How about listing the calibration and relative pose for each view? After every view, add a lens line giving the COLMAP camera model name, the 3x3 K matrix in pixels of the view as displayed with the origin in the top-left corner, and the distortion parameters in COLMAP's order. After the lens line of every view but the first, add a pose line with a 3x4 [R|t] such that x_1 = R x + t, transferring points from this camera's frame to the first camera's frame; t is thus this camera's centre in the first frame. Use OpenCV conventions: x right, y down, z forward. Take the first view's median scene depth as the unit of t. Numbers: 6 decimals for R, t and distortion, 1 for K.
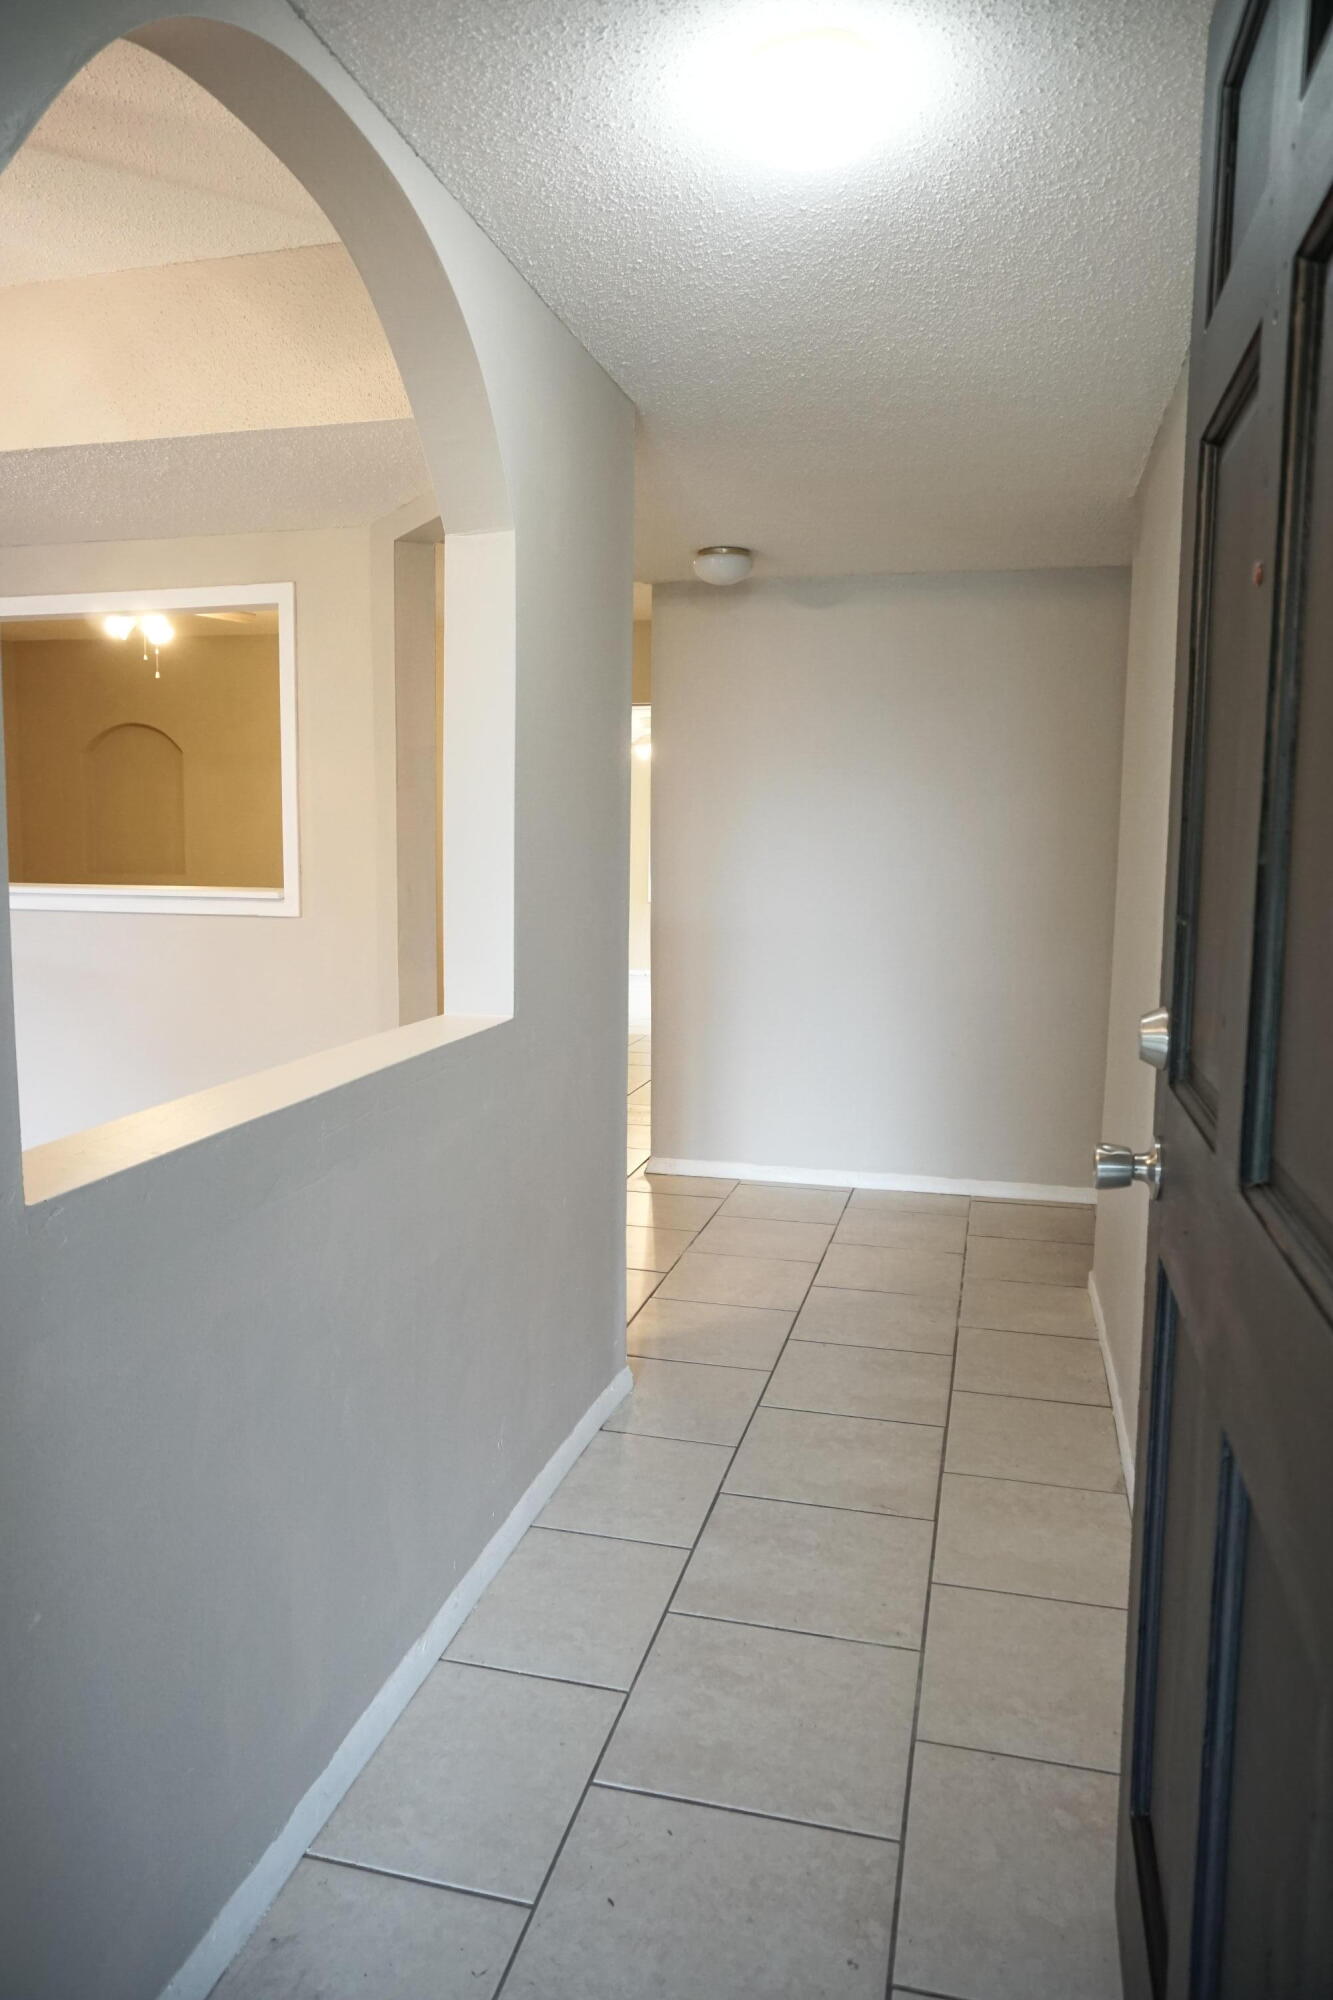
lens RADIAL K [[1325.5, 0, 672.8], [0, 1325.5, 994.4], [0, 0, 1]] dist [-0.045012, 0.034602]
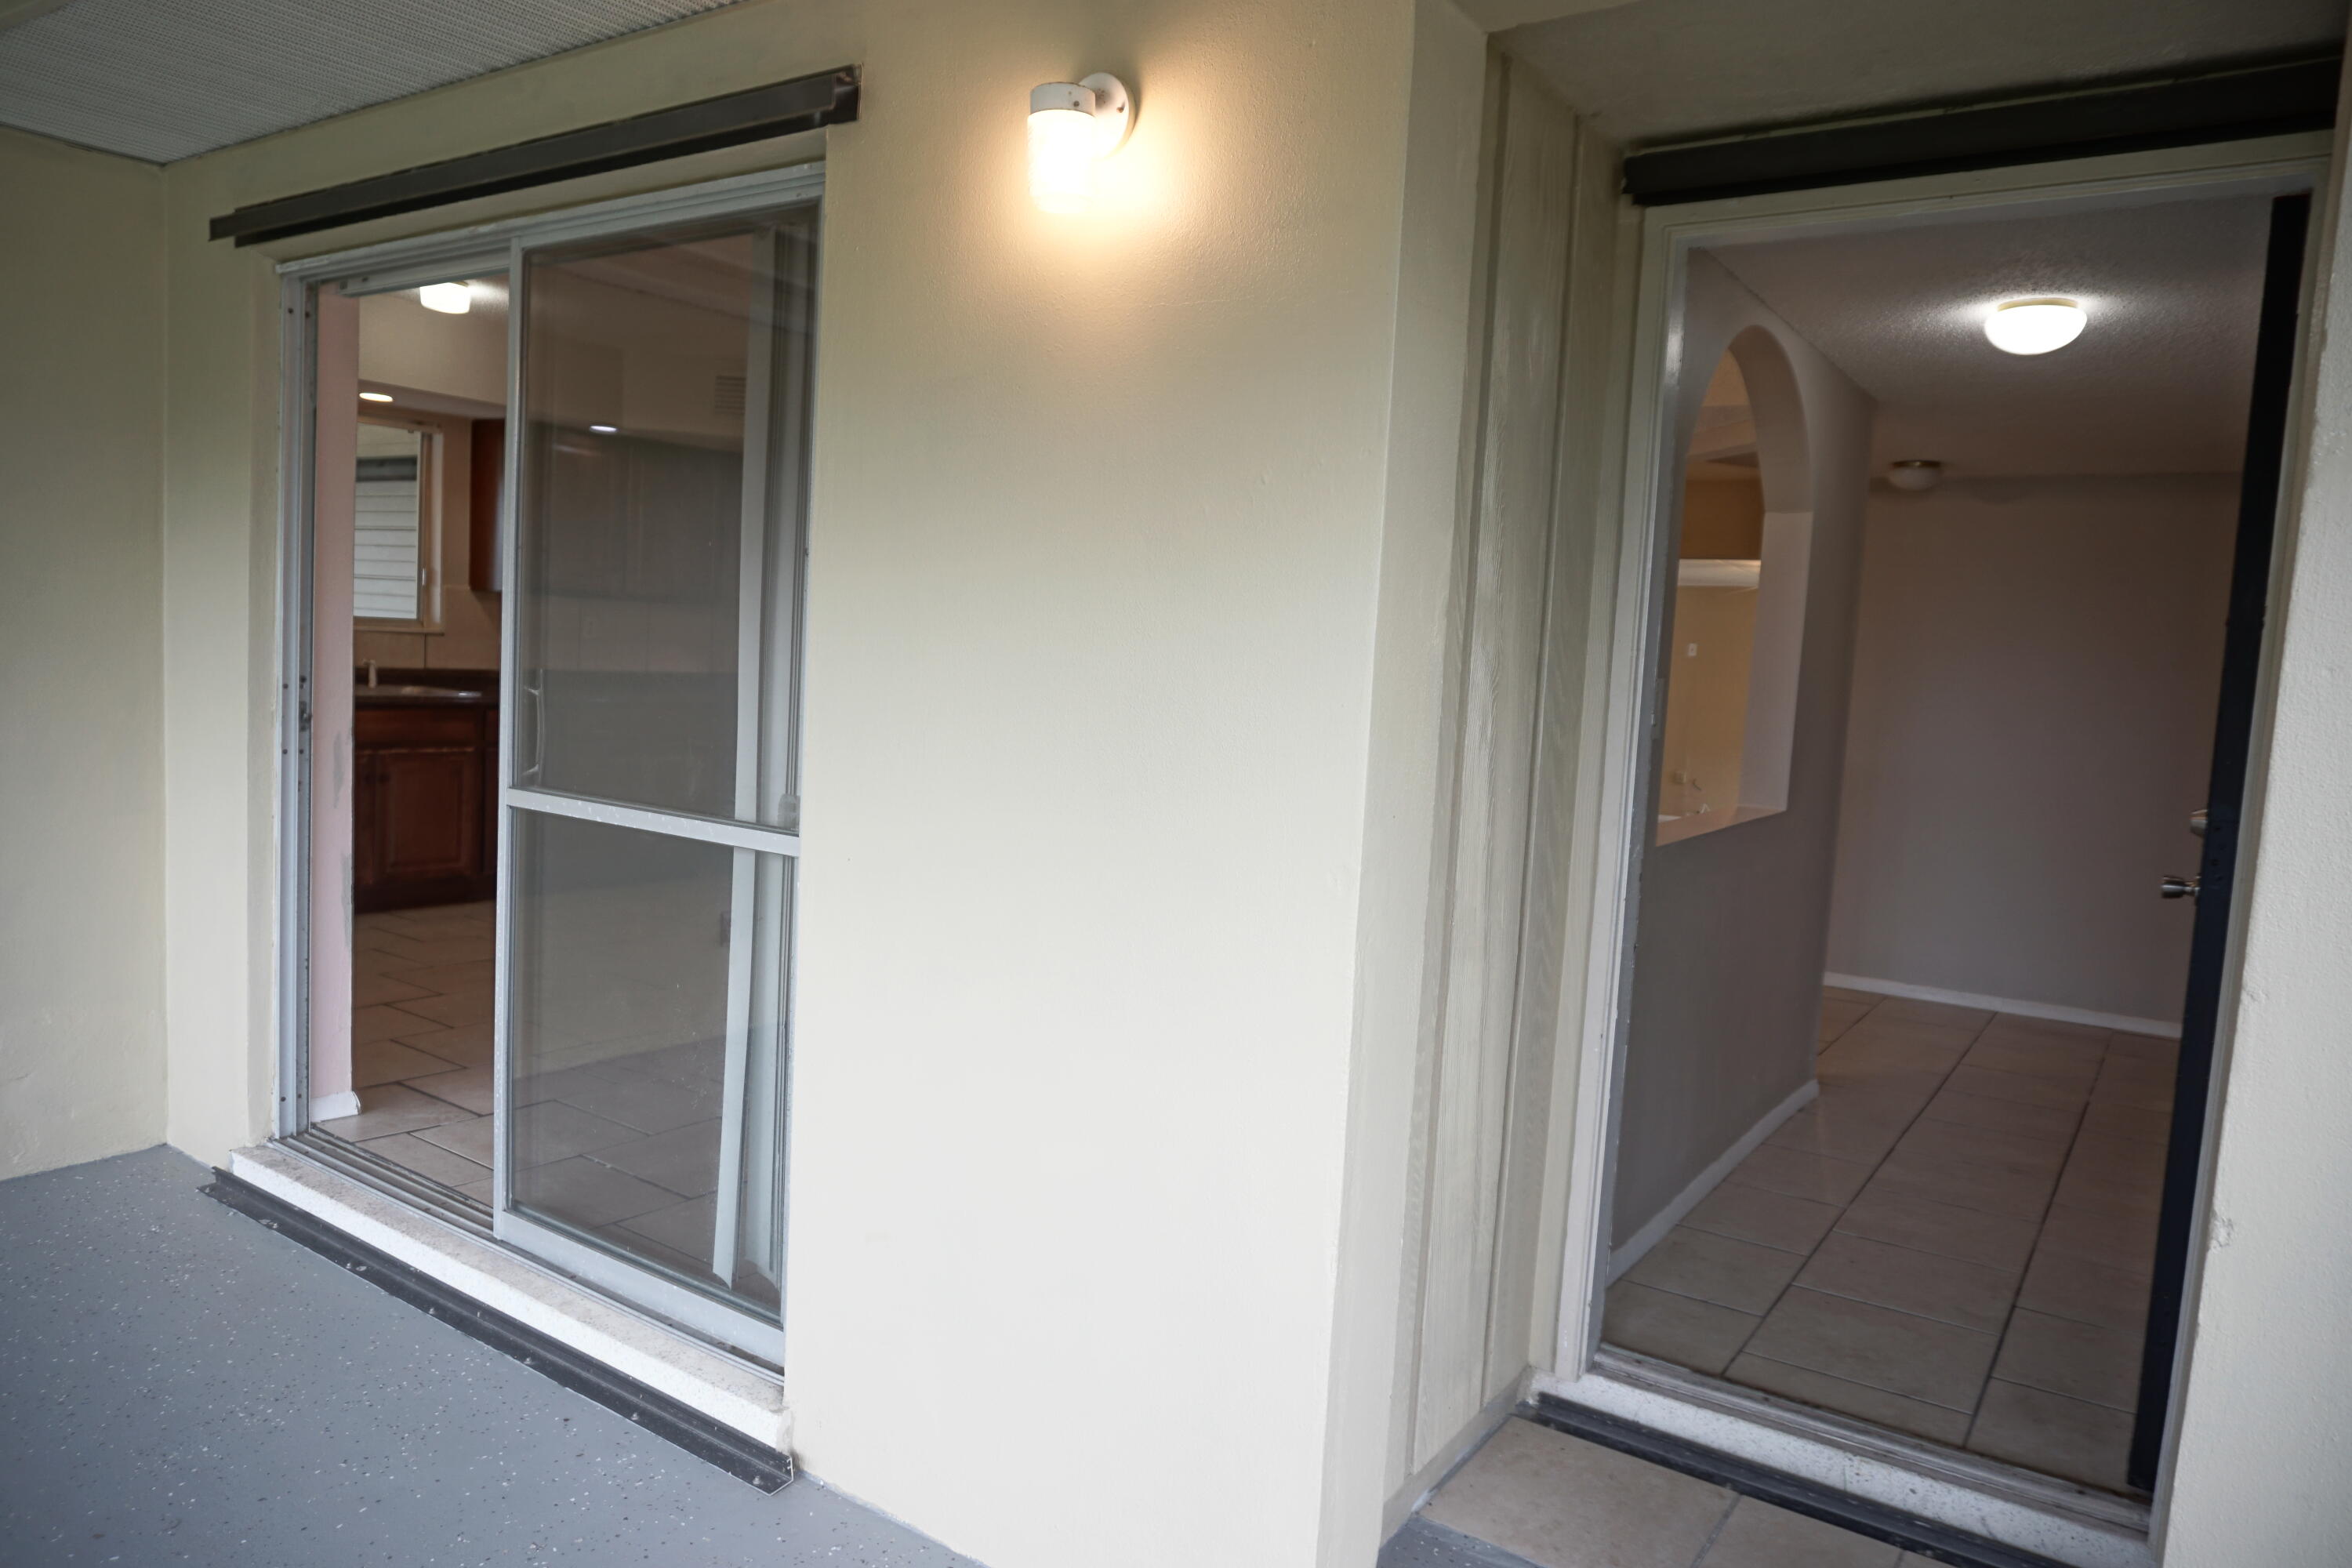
lens RADIAL K [[1558.8, 0, 1161.6], [0, 1558.8, 804.1], [0, 0, 1]] dist [-0.045012, 0.034602]
pose [[0.934832, 0.068175, -0.348485, -0.175552], [-0.078868, 0.996747, -0.016571, 0.102146], [0.346221, 0.042976, 0.937168, -1.037825]]
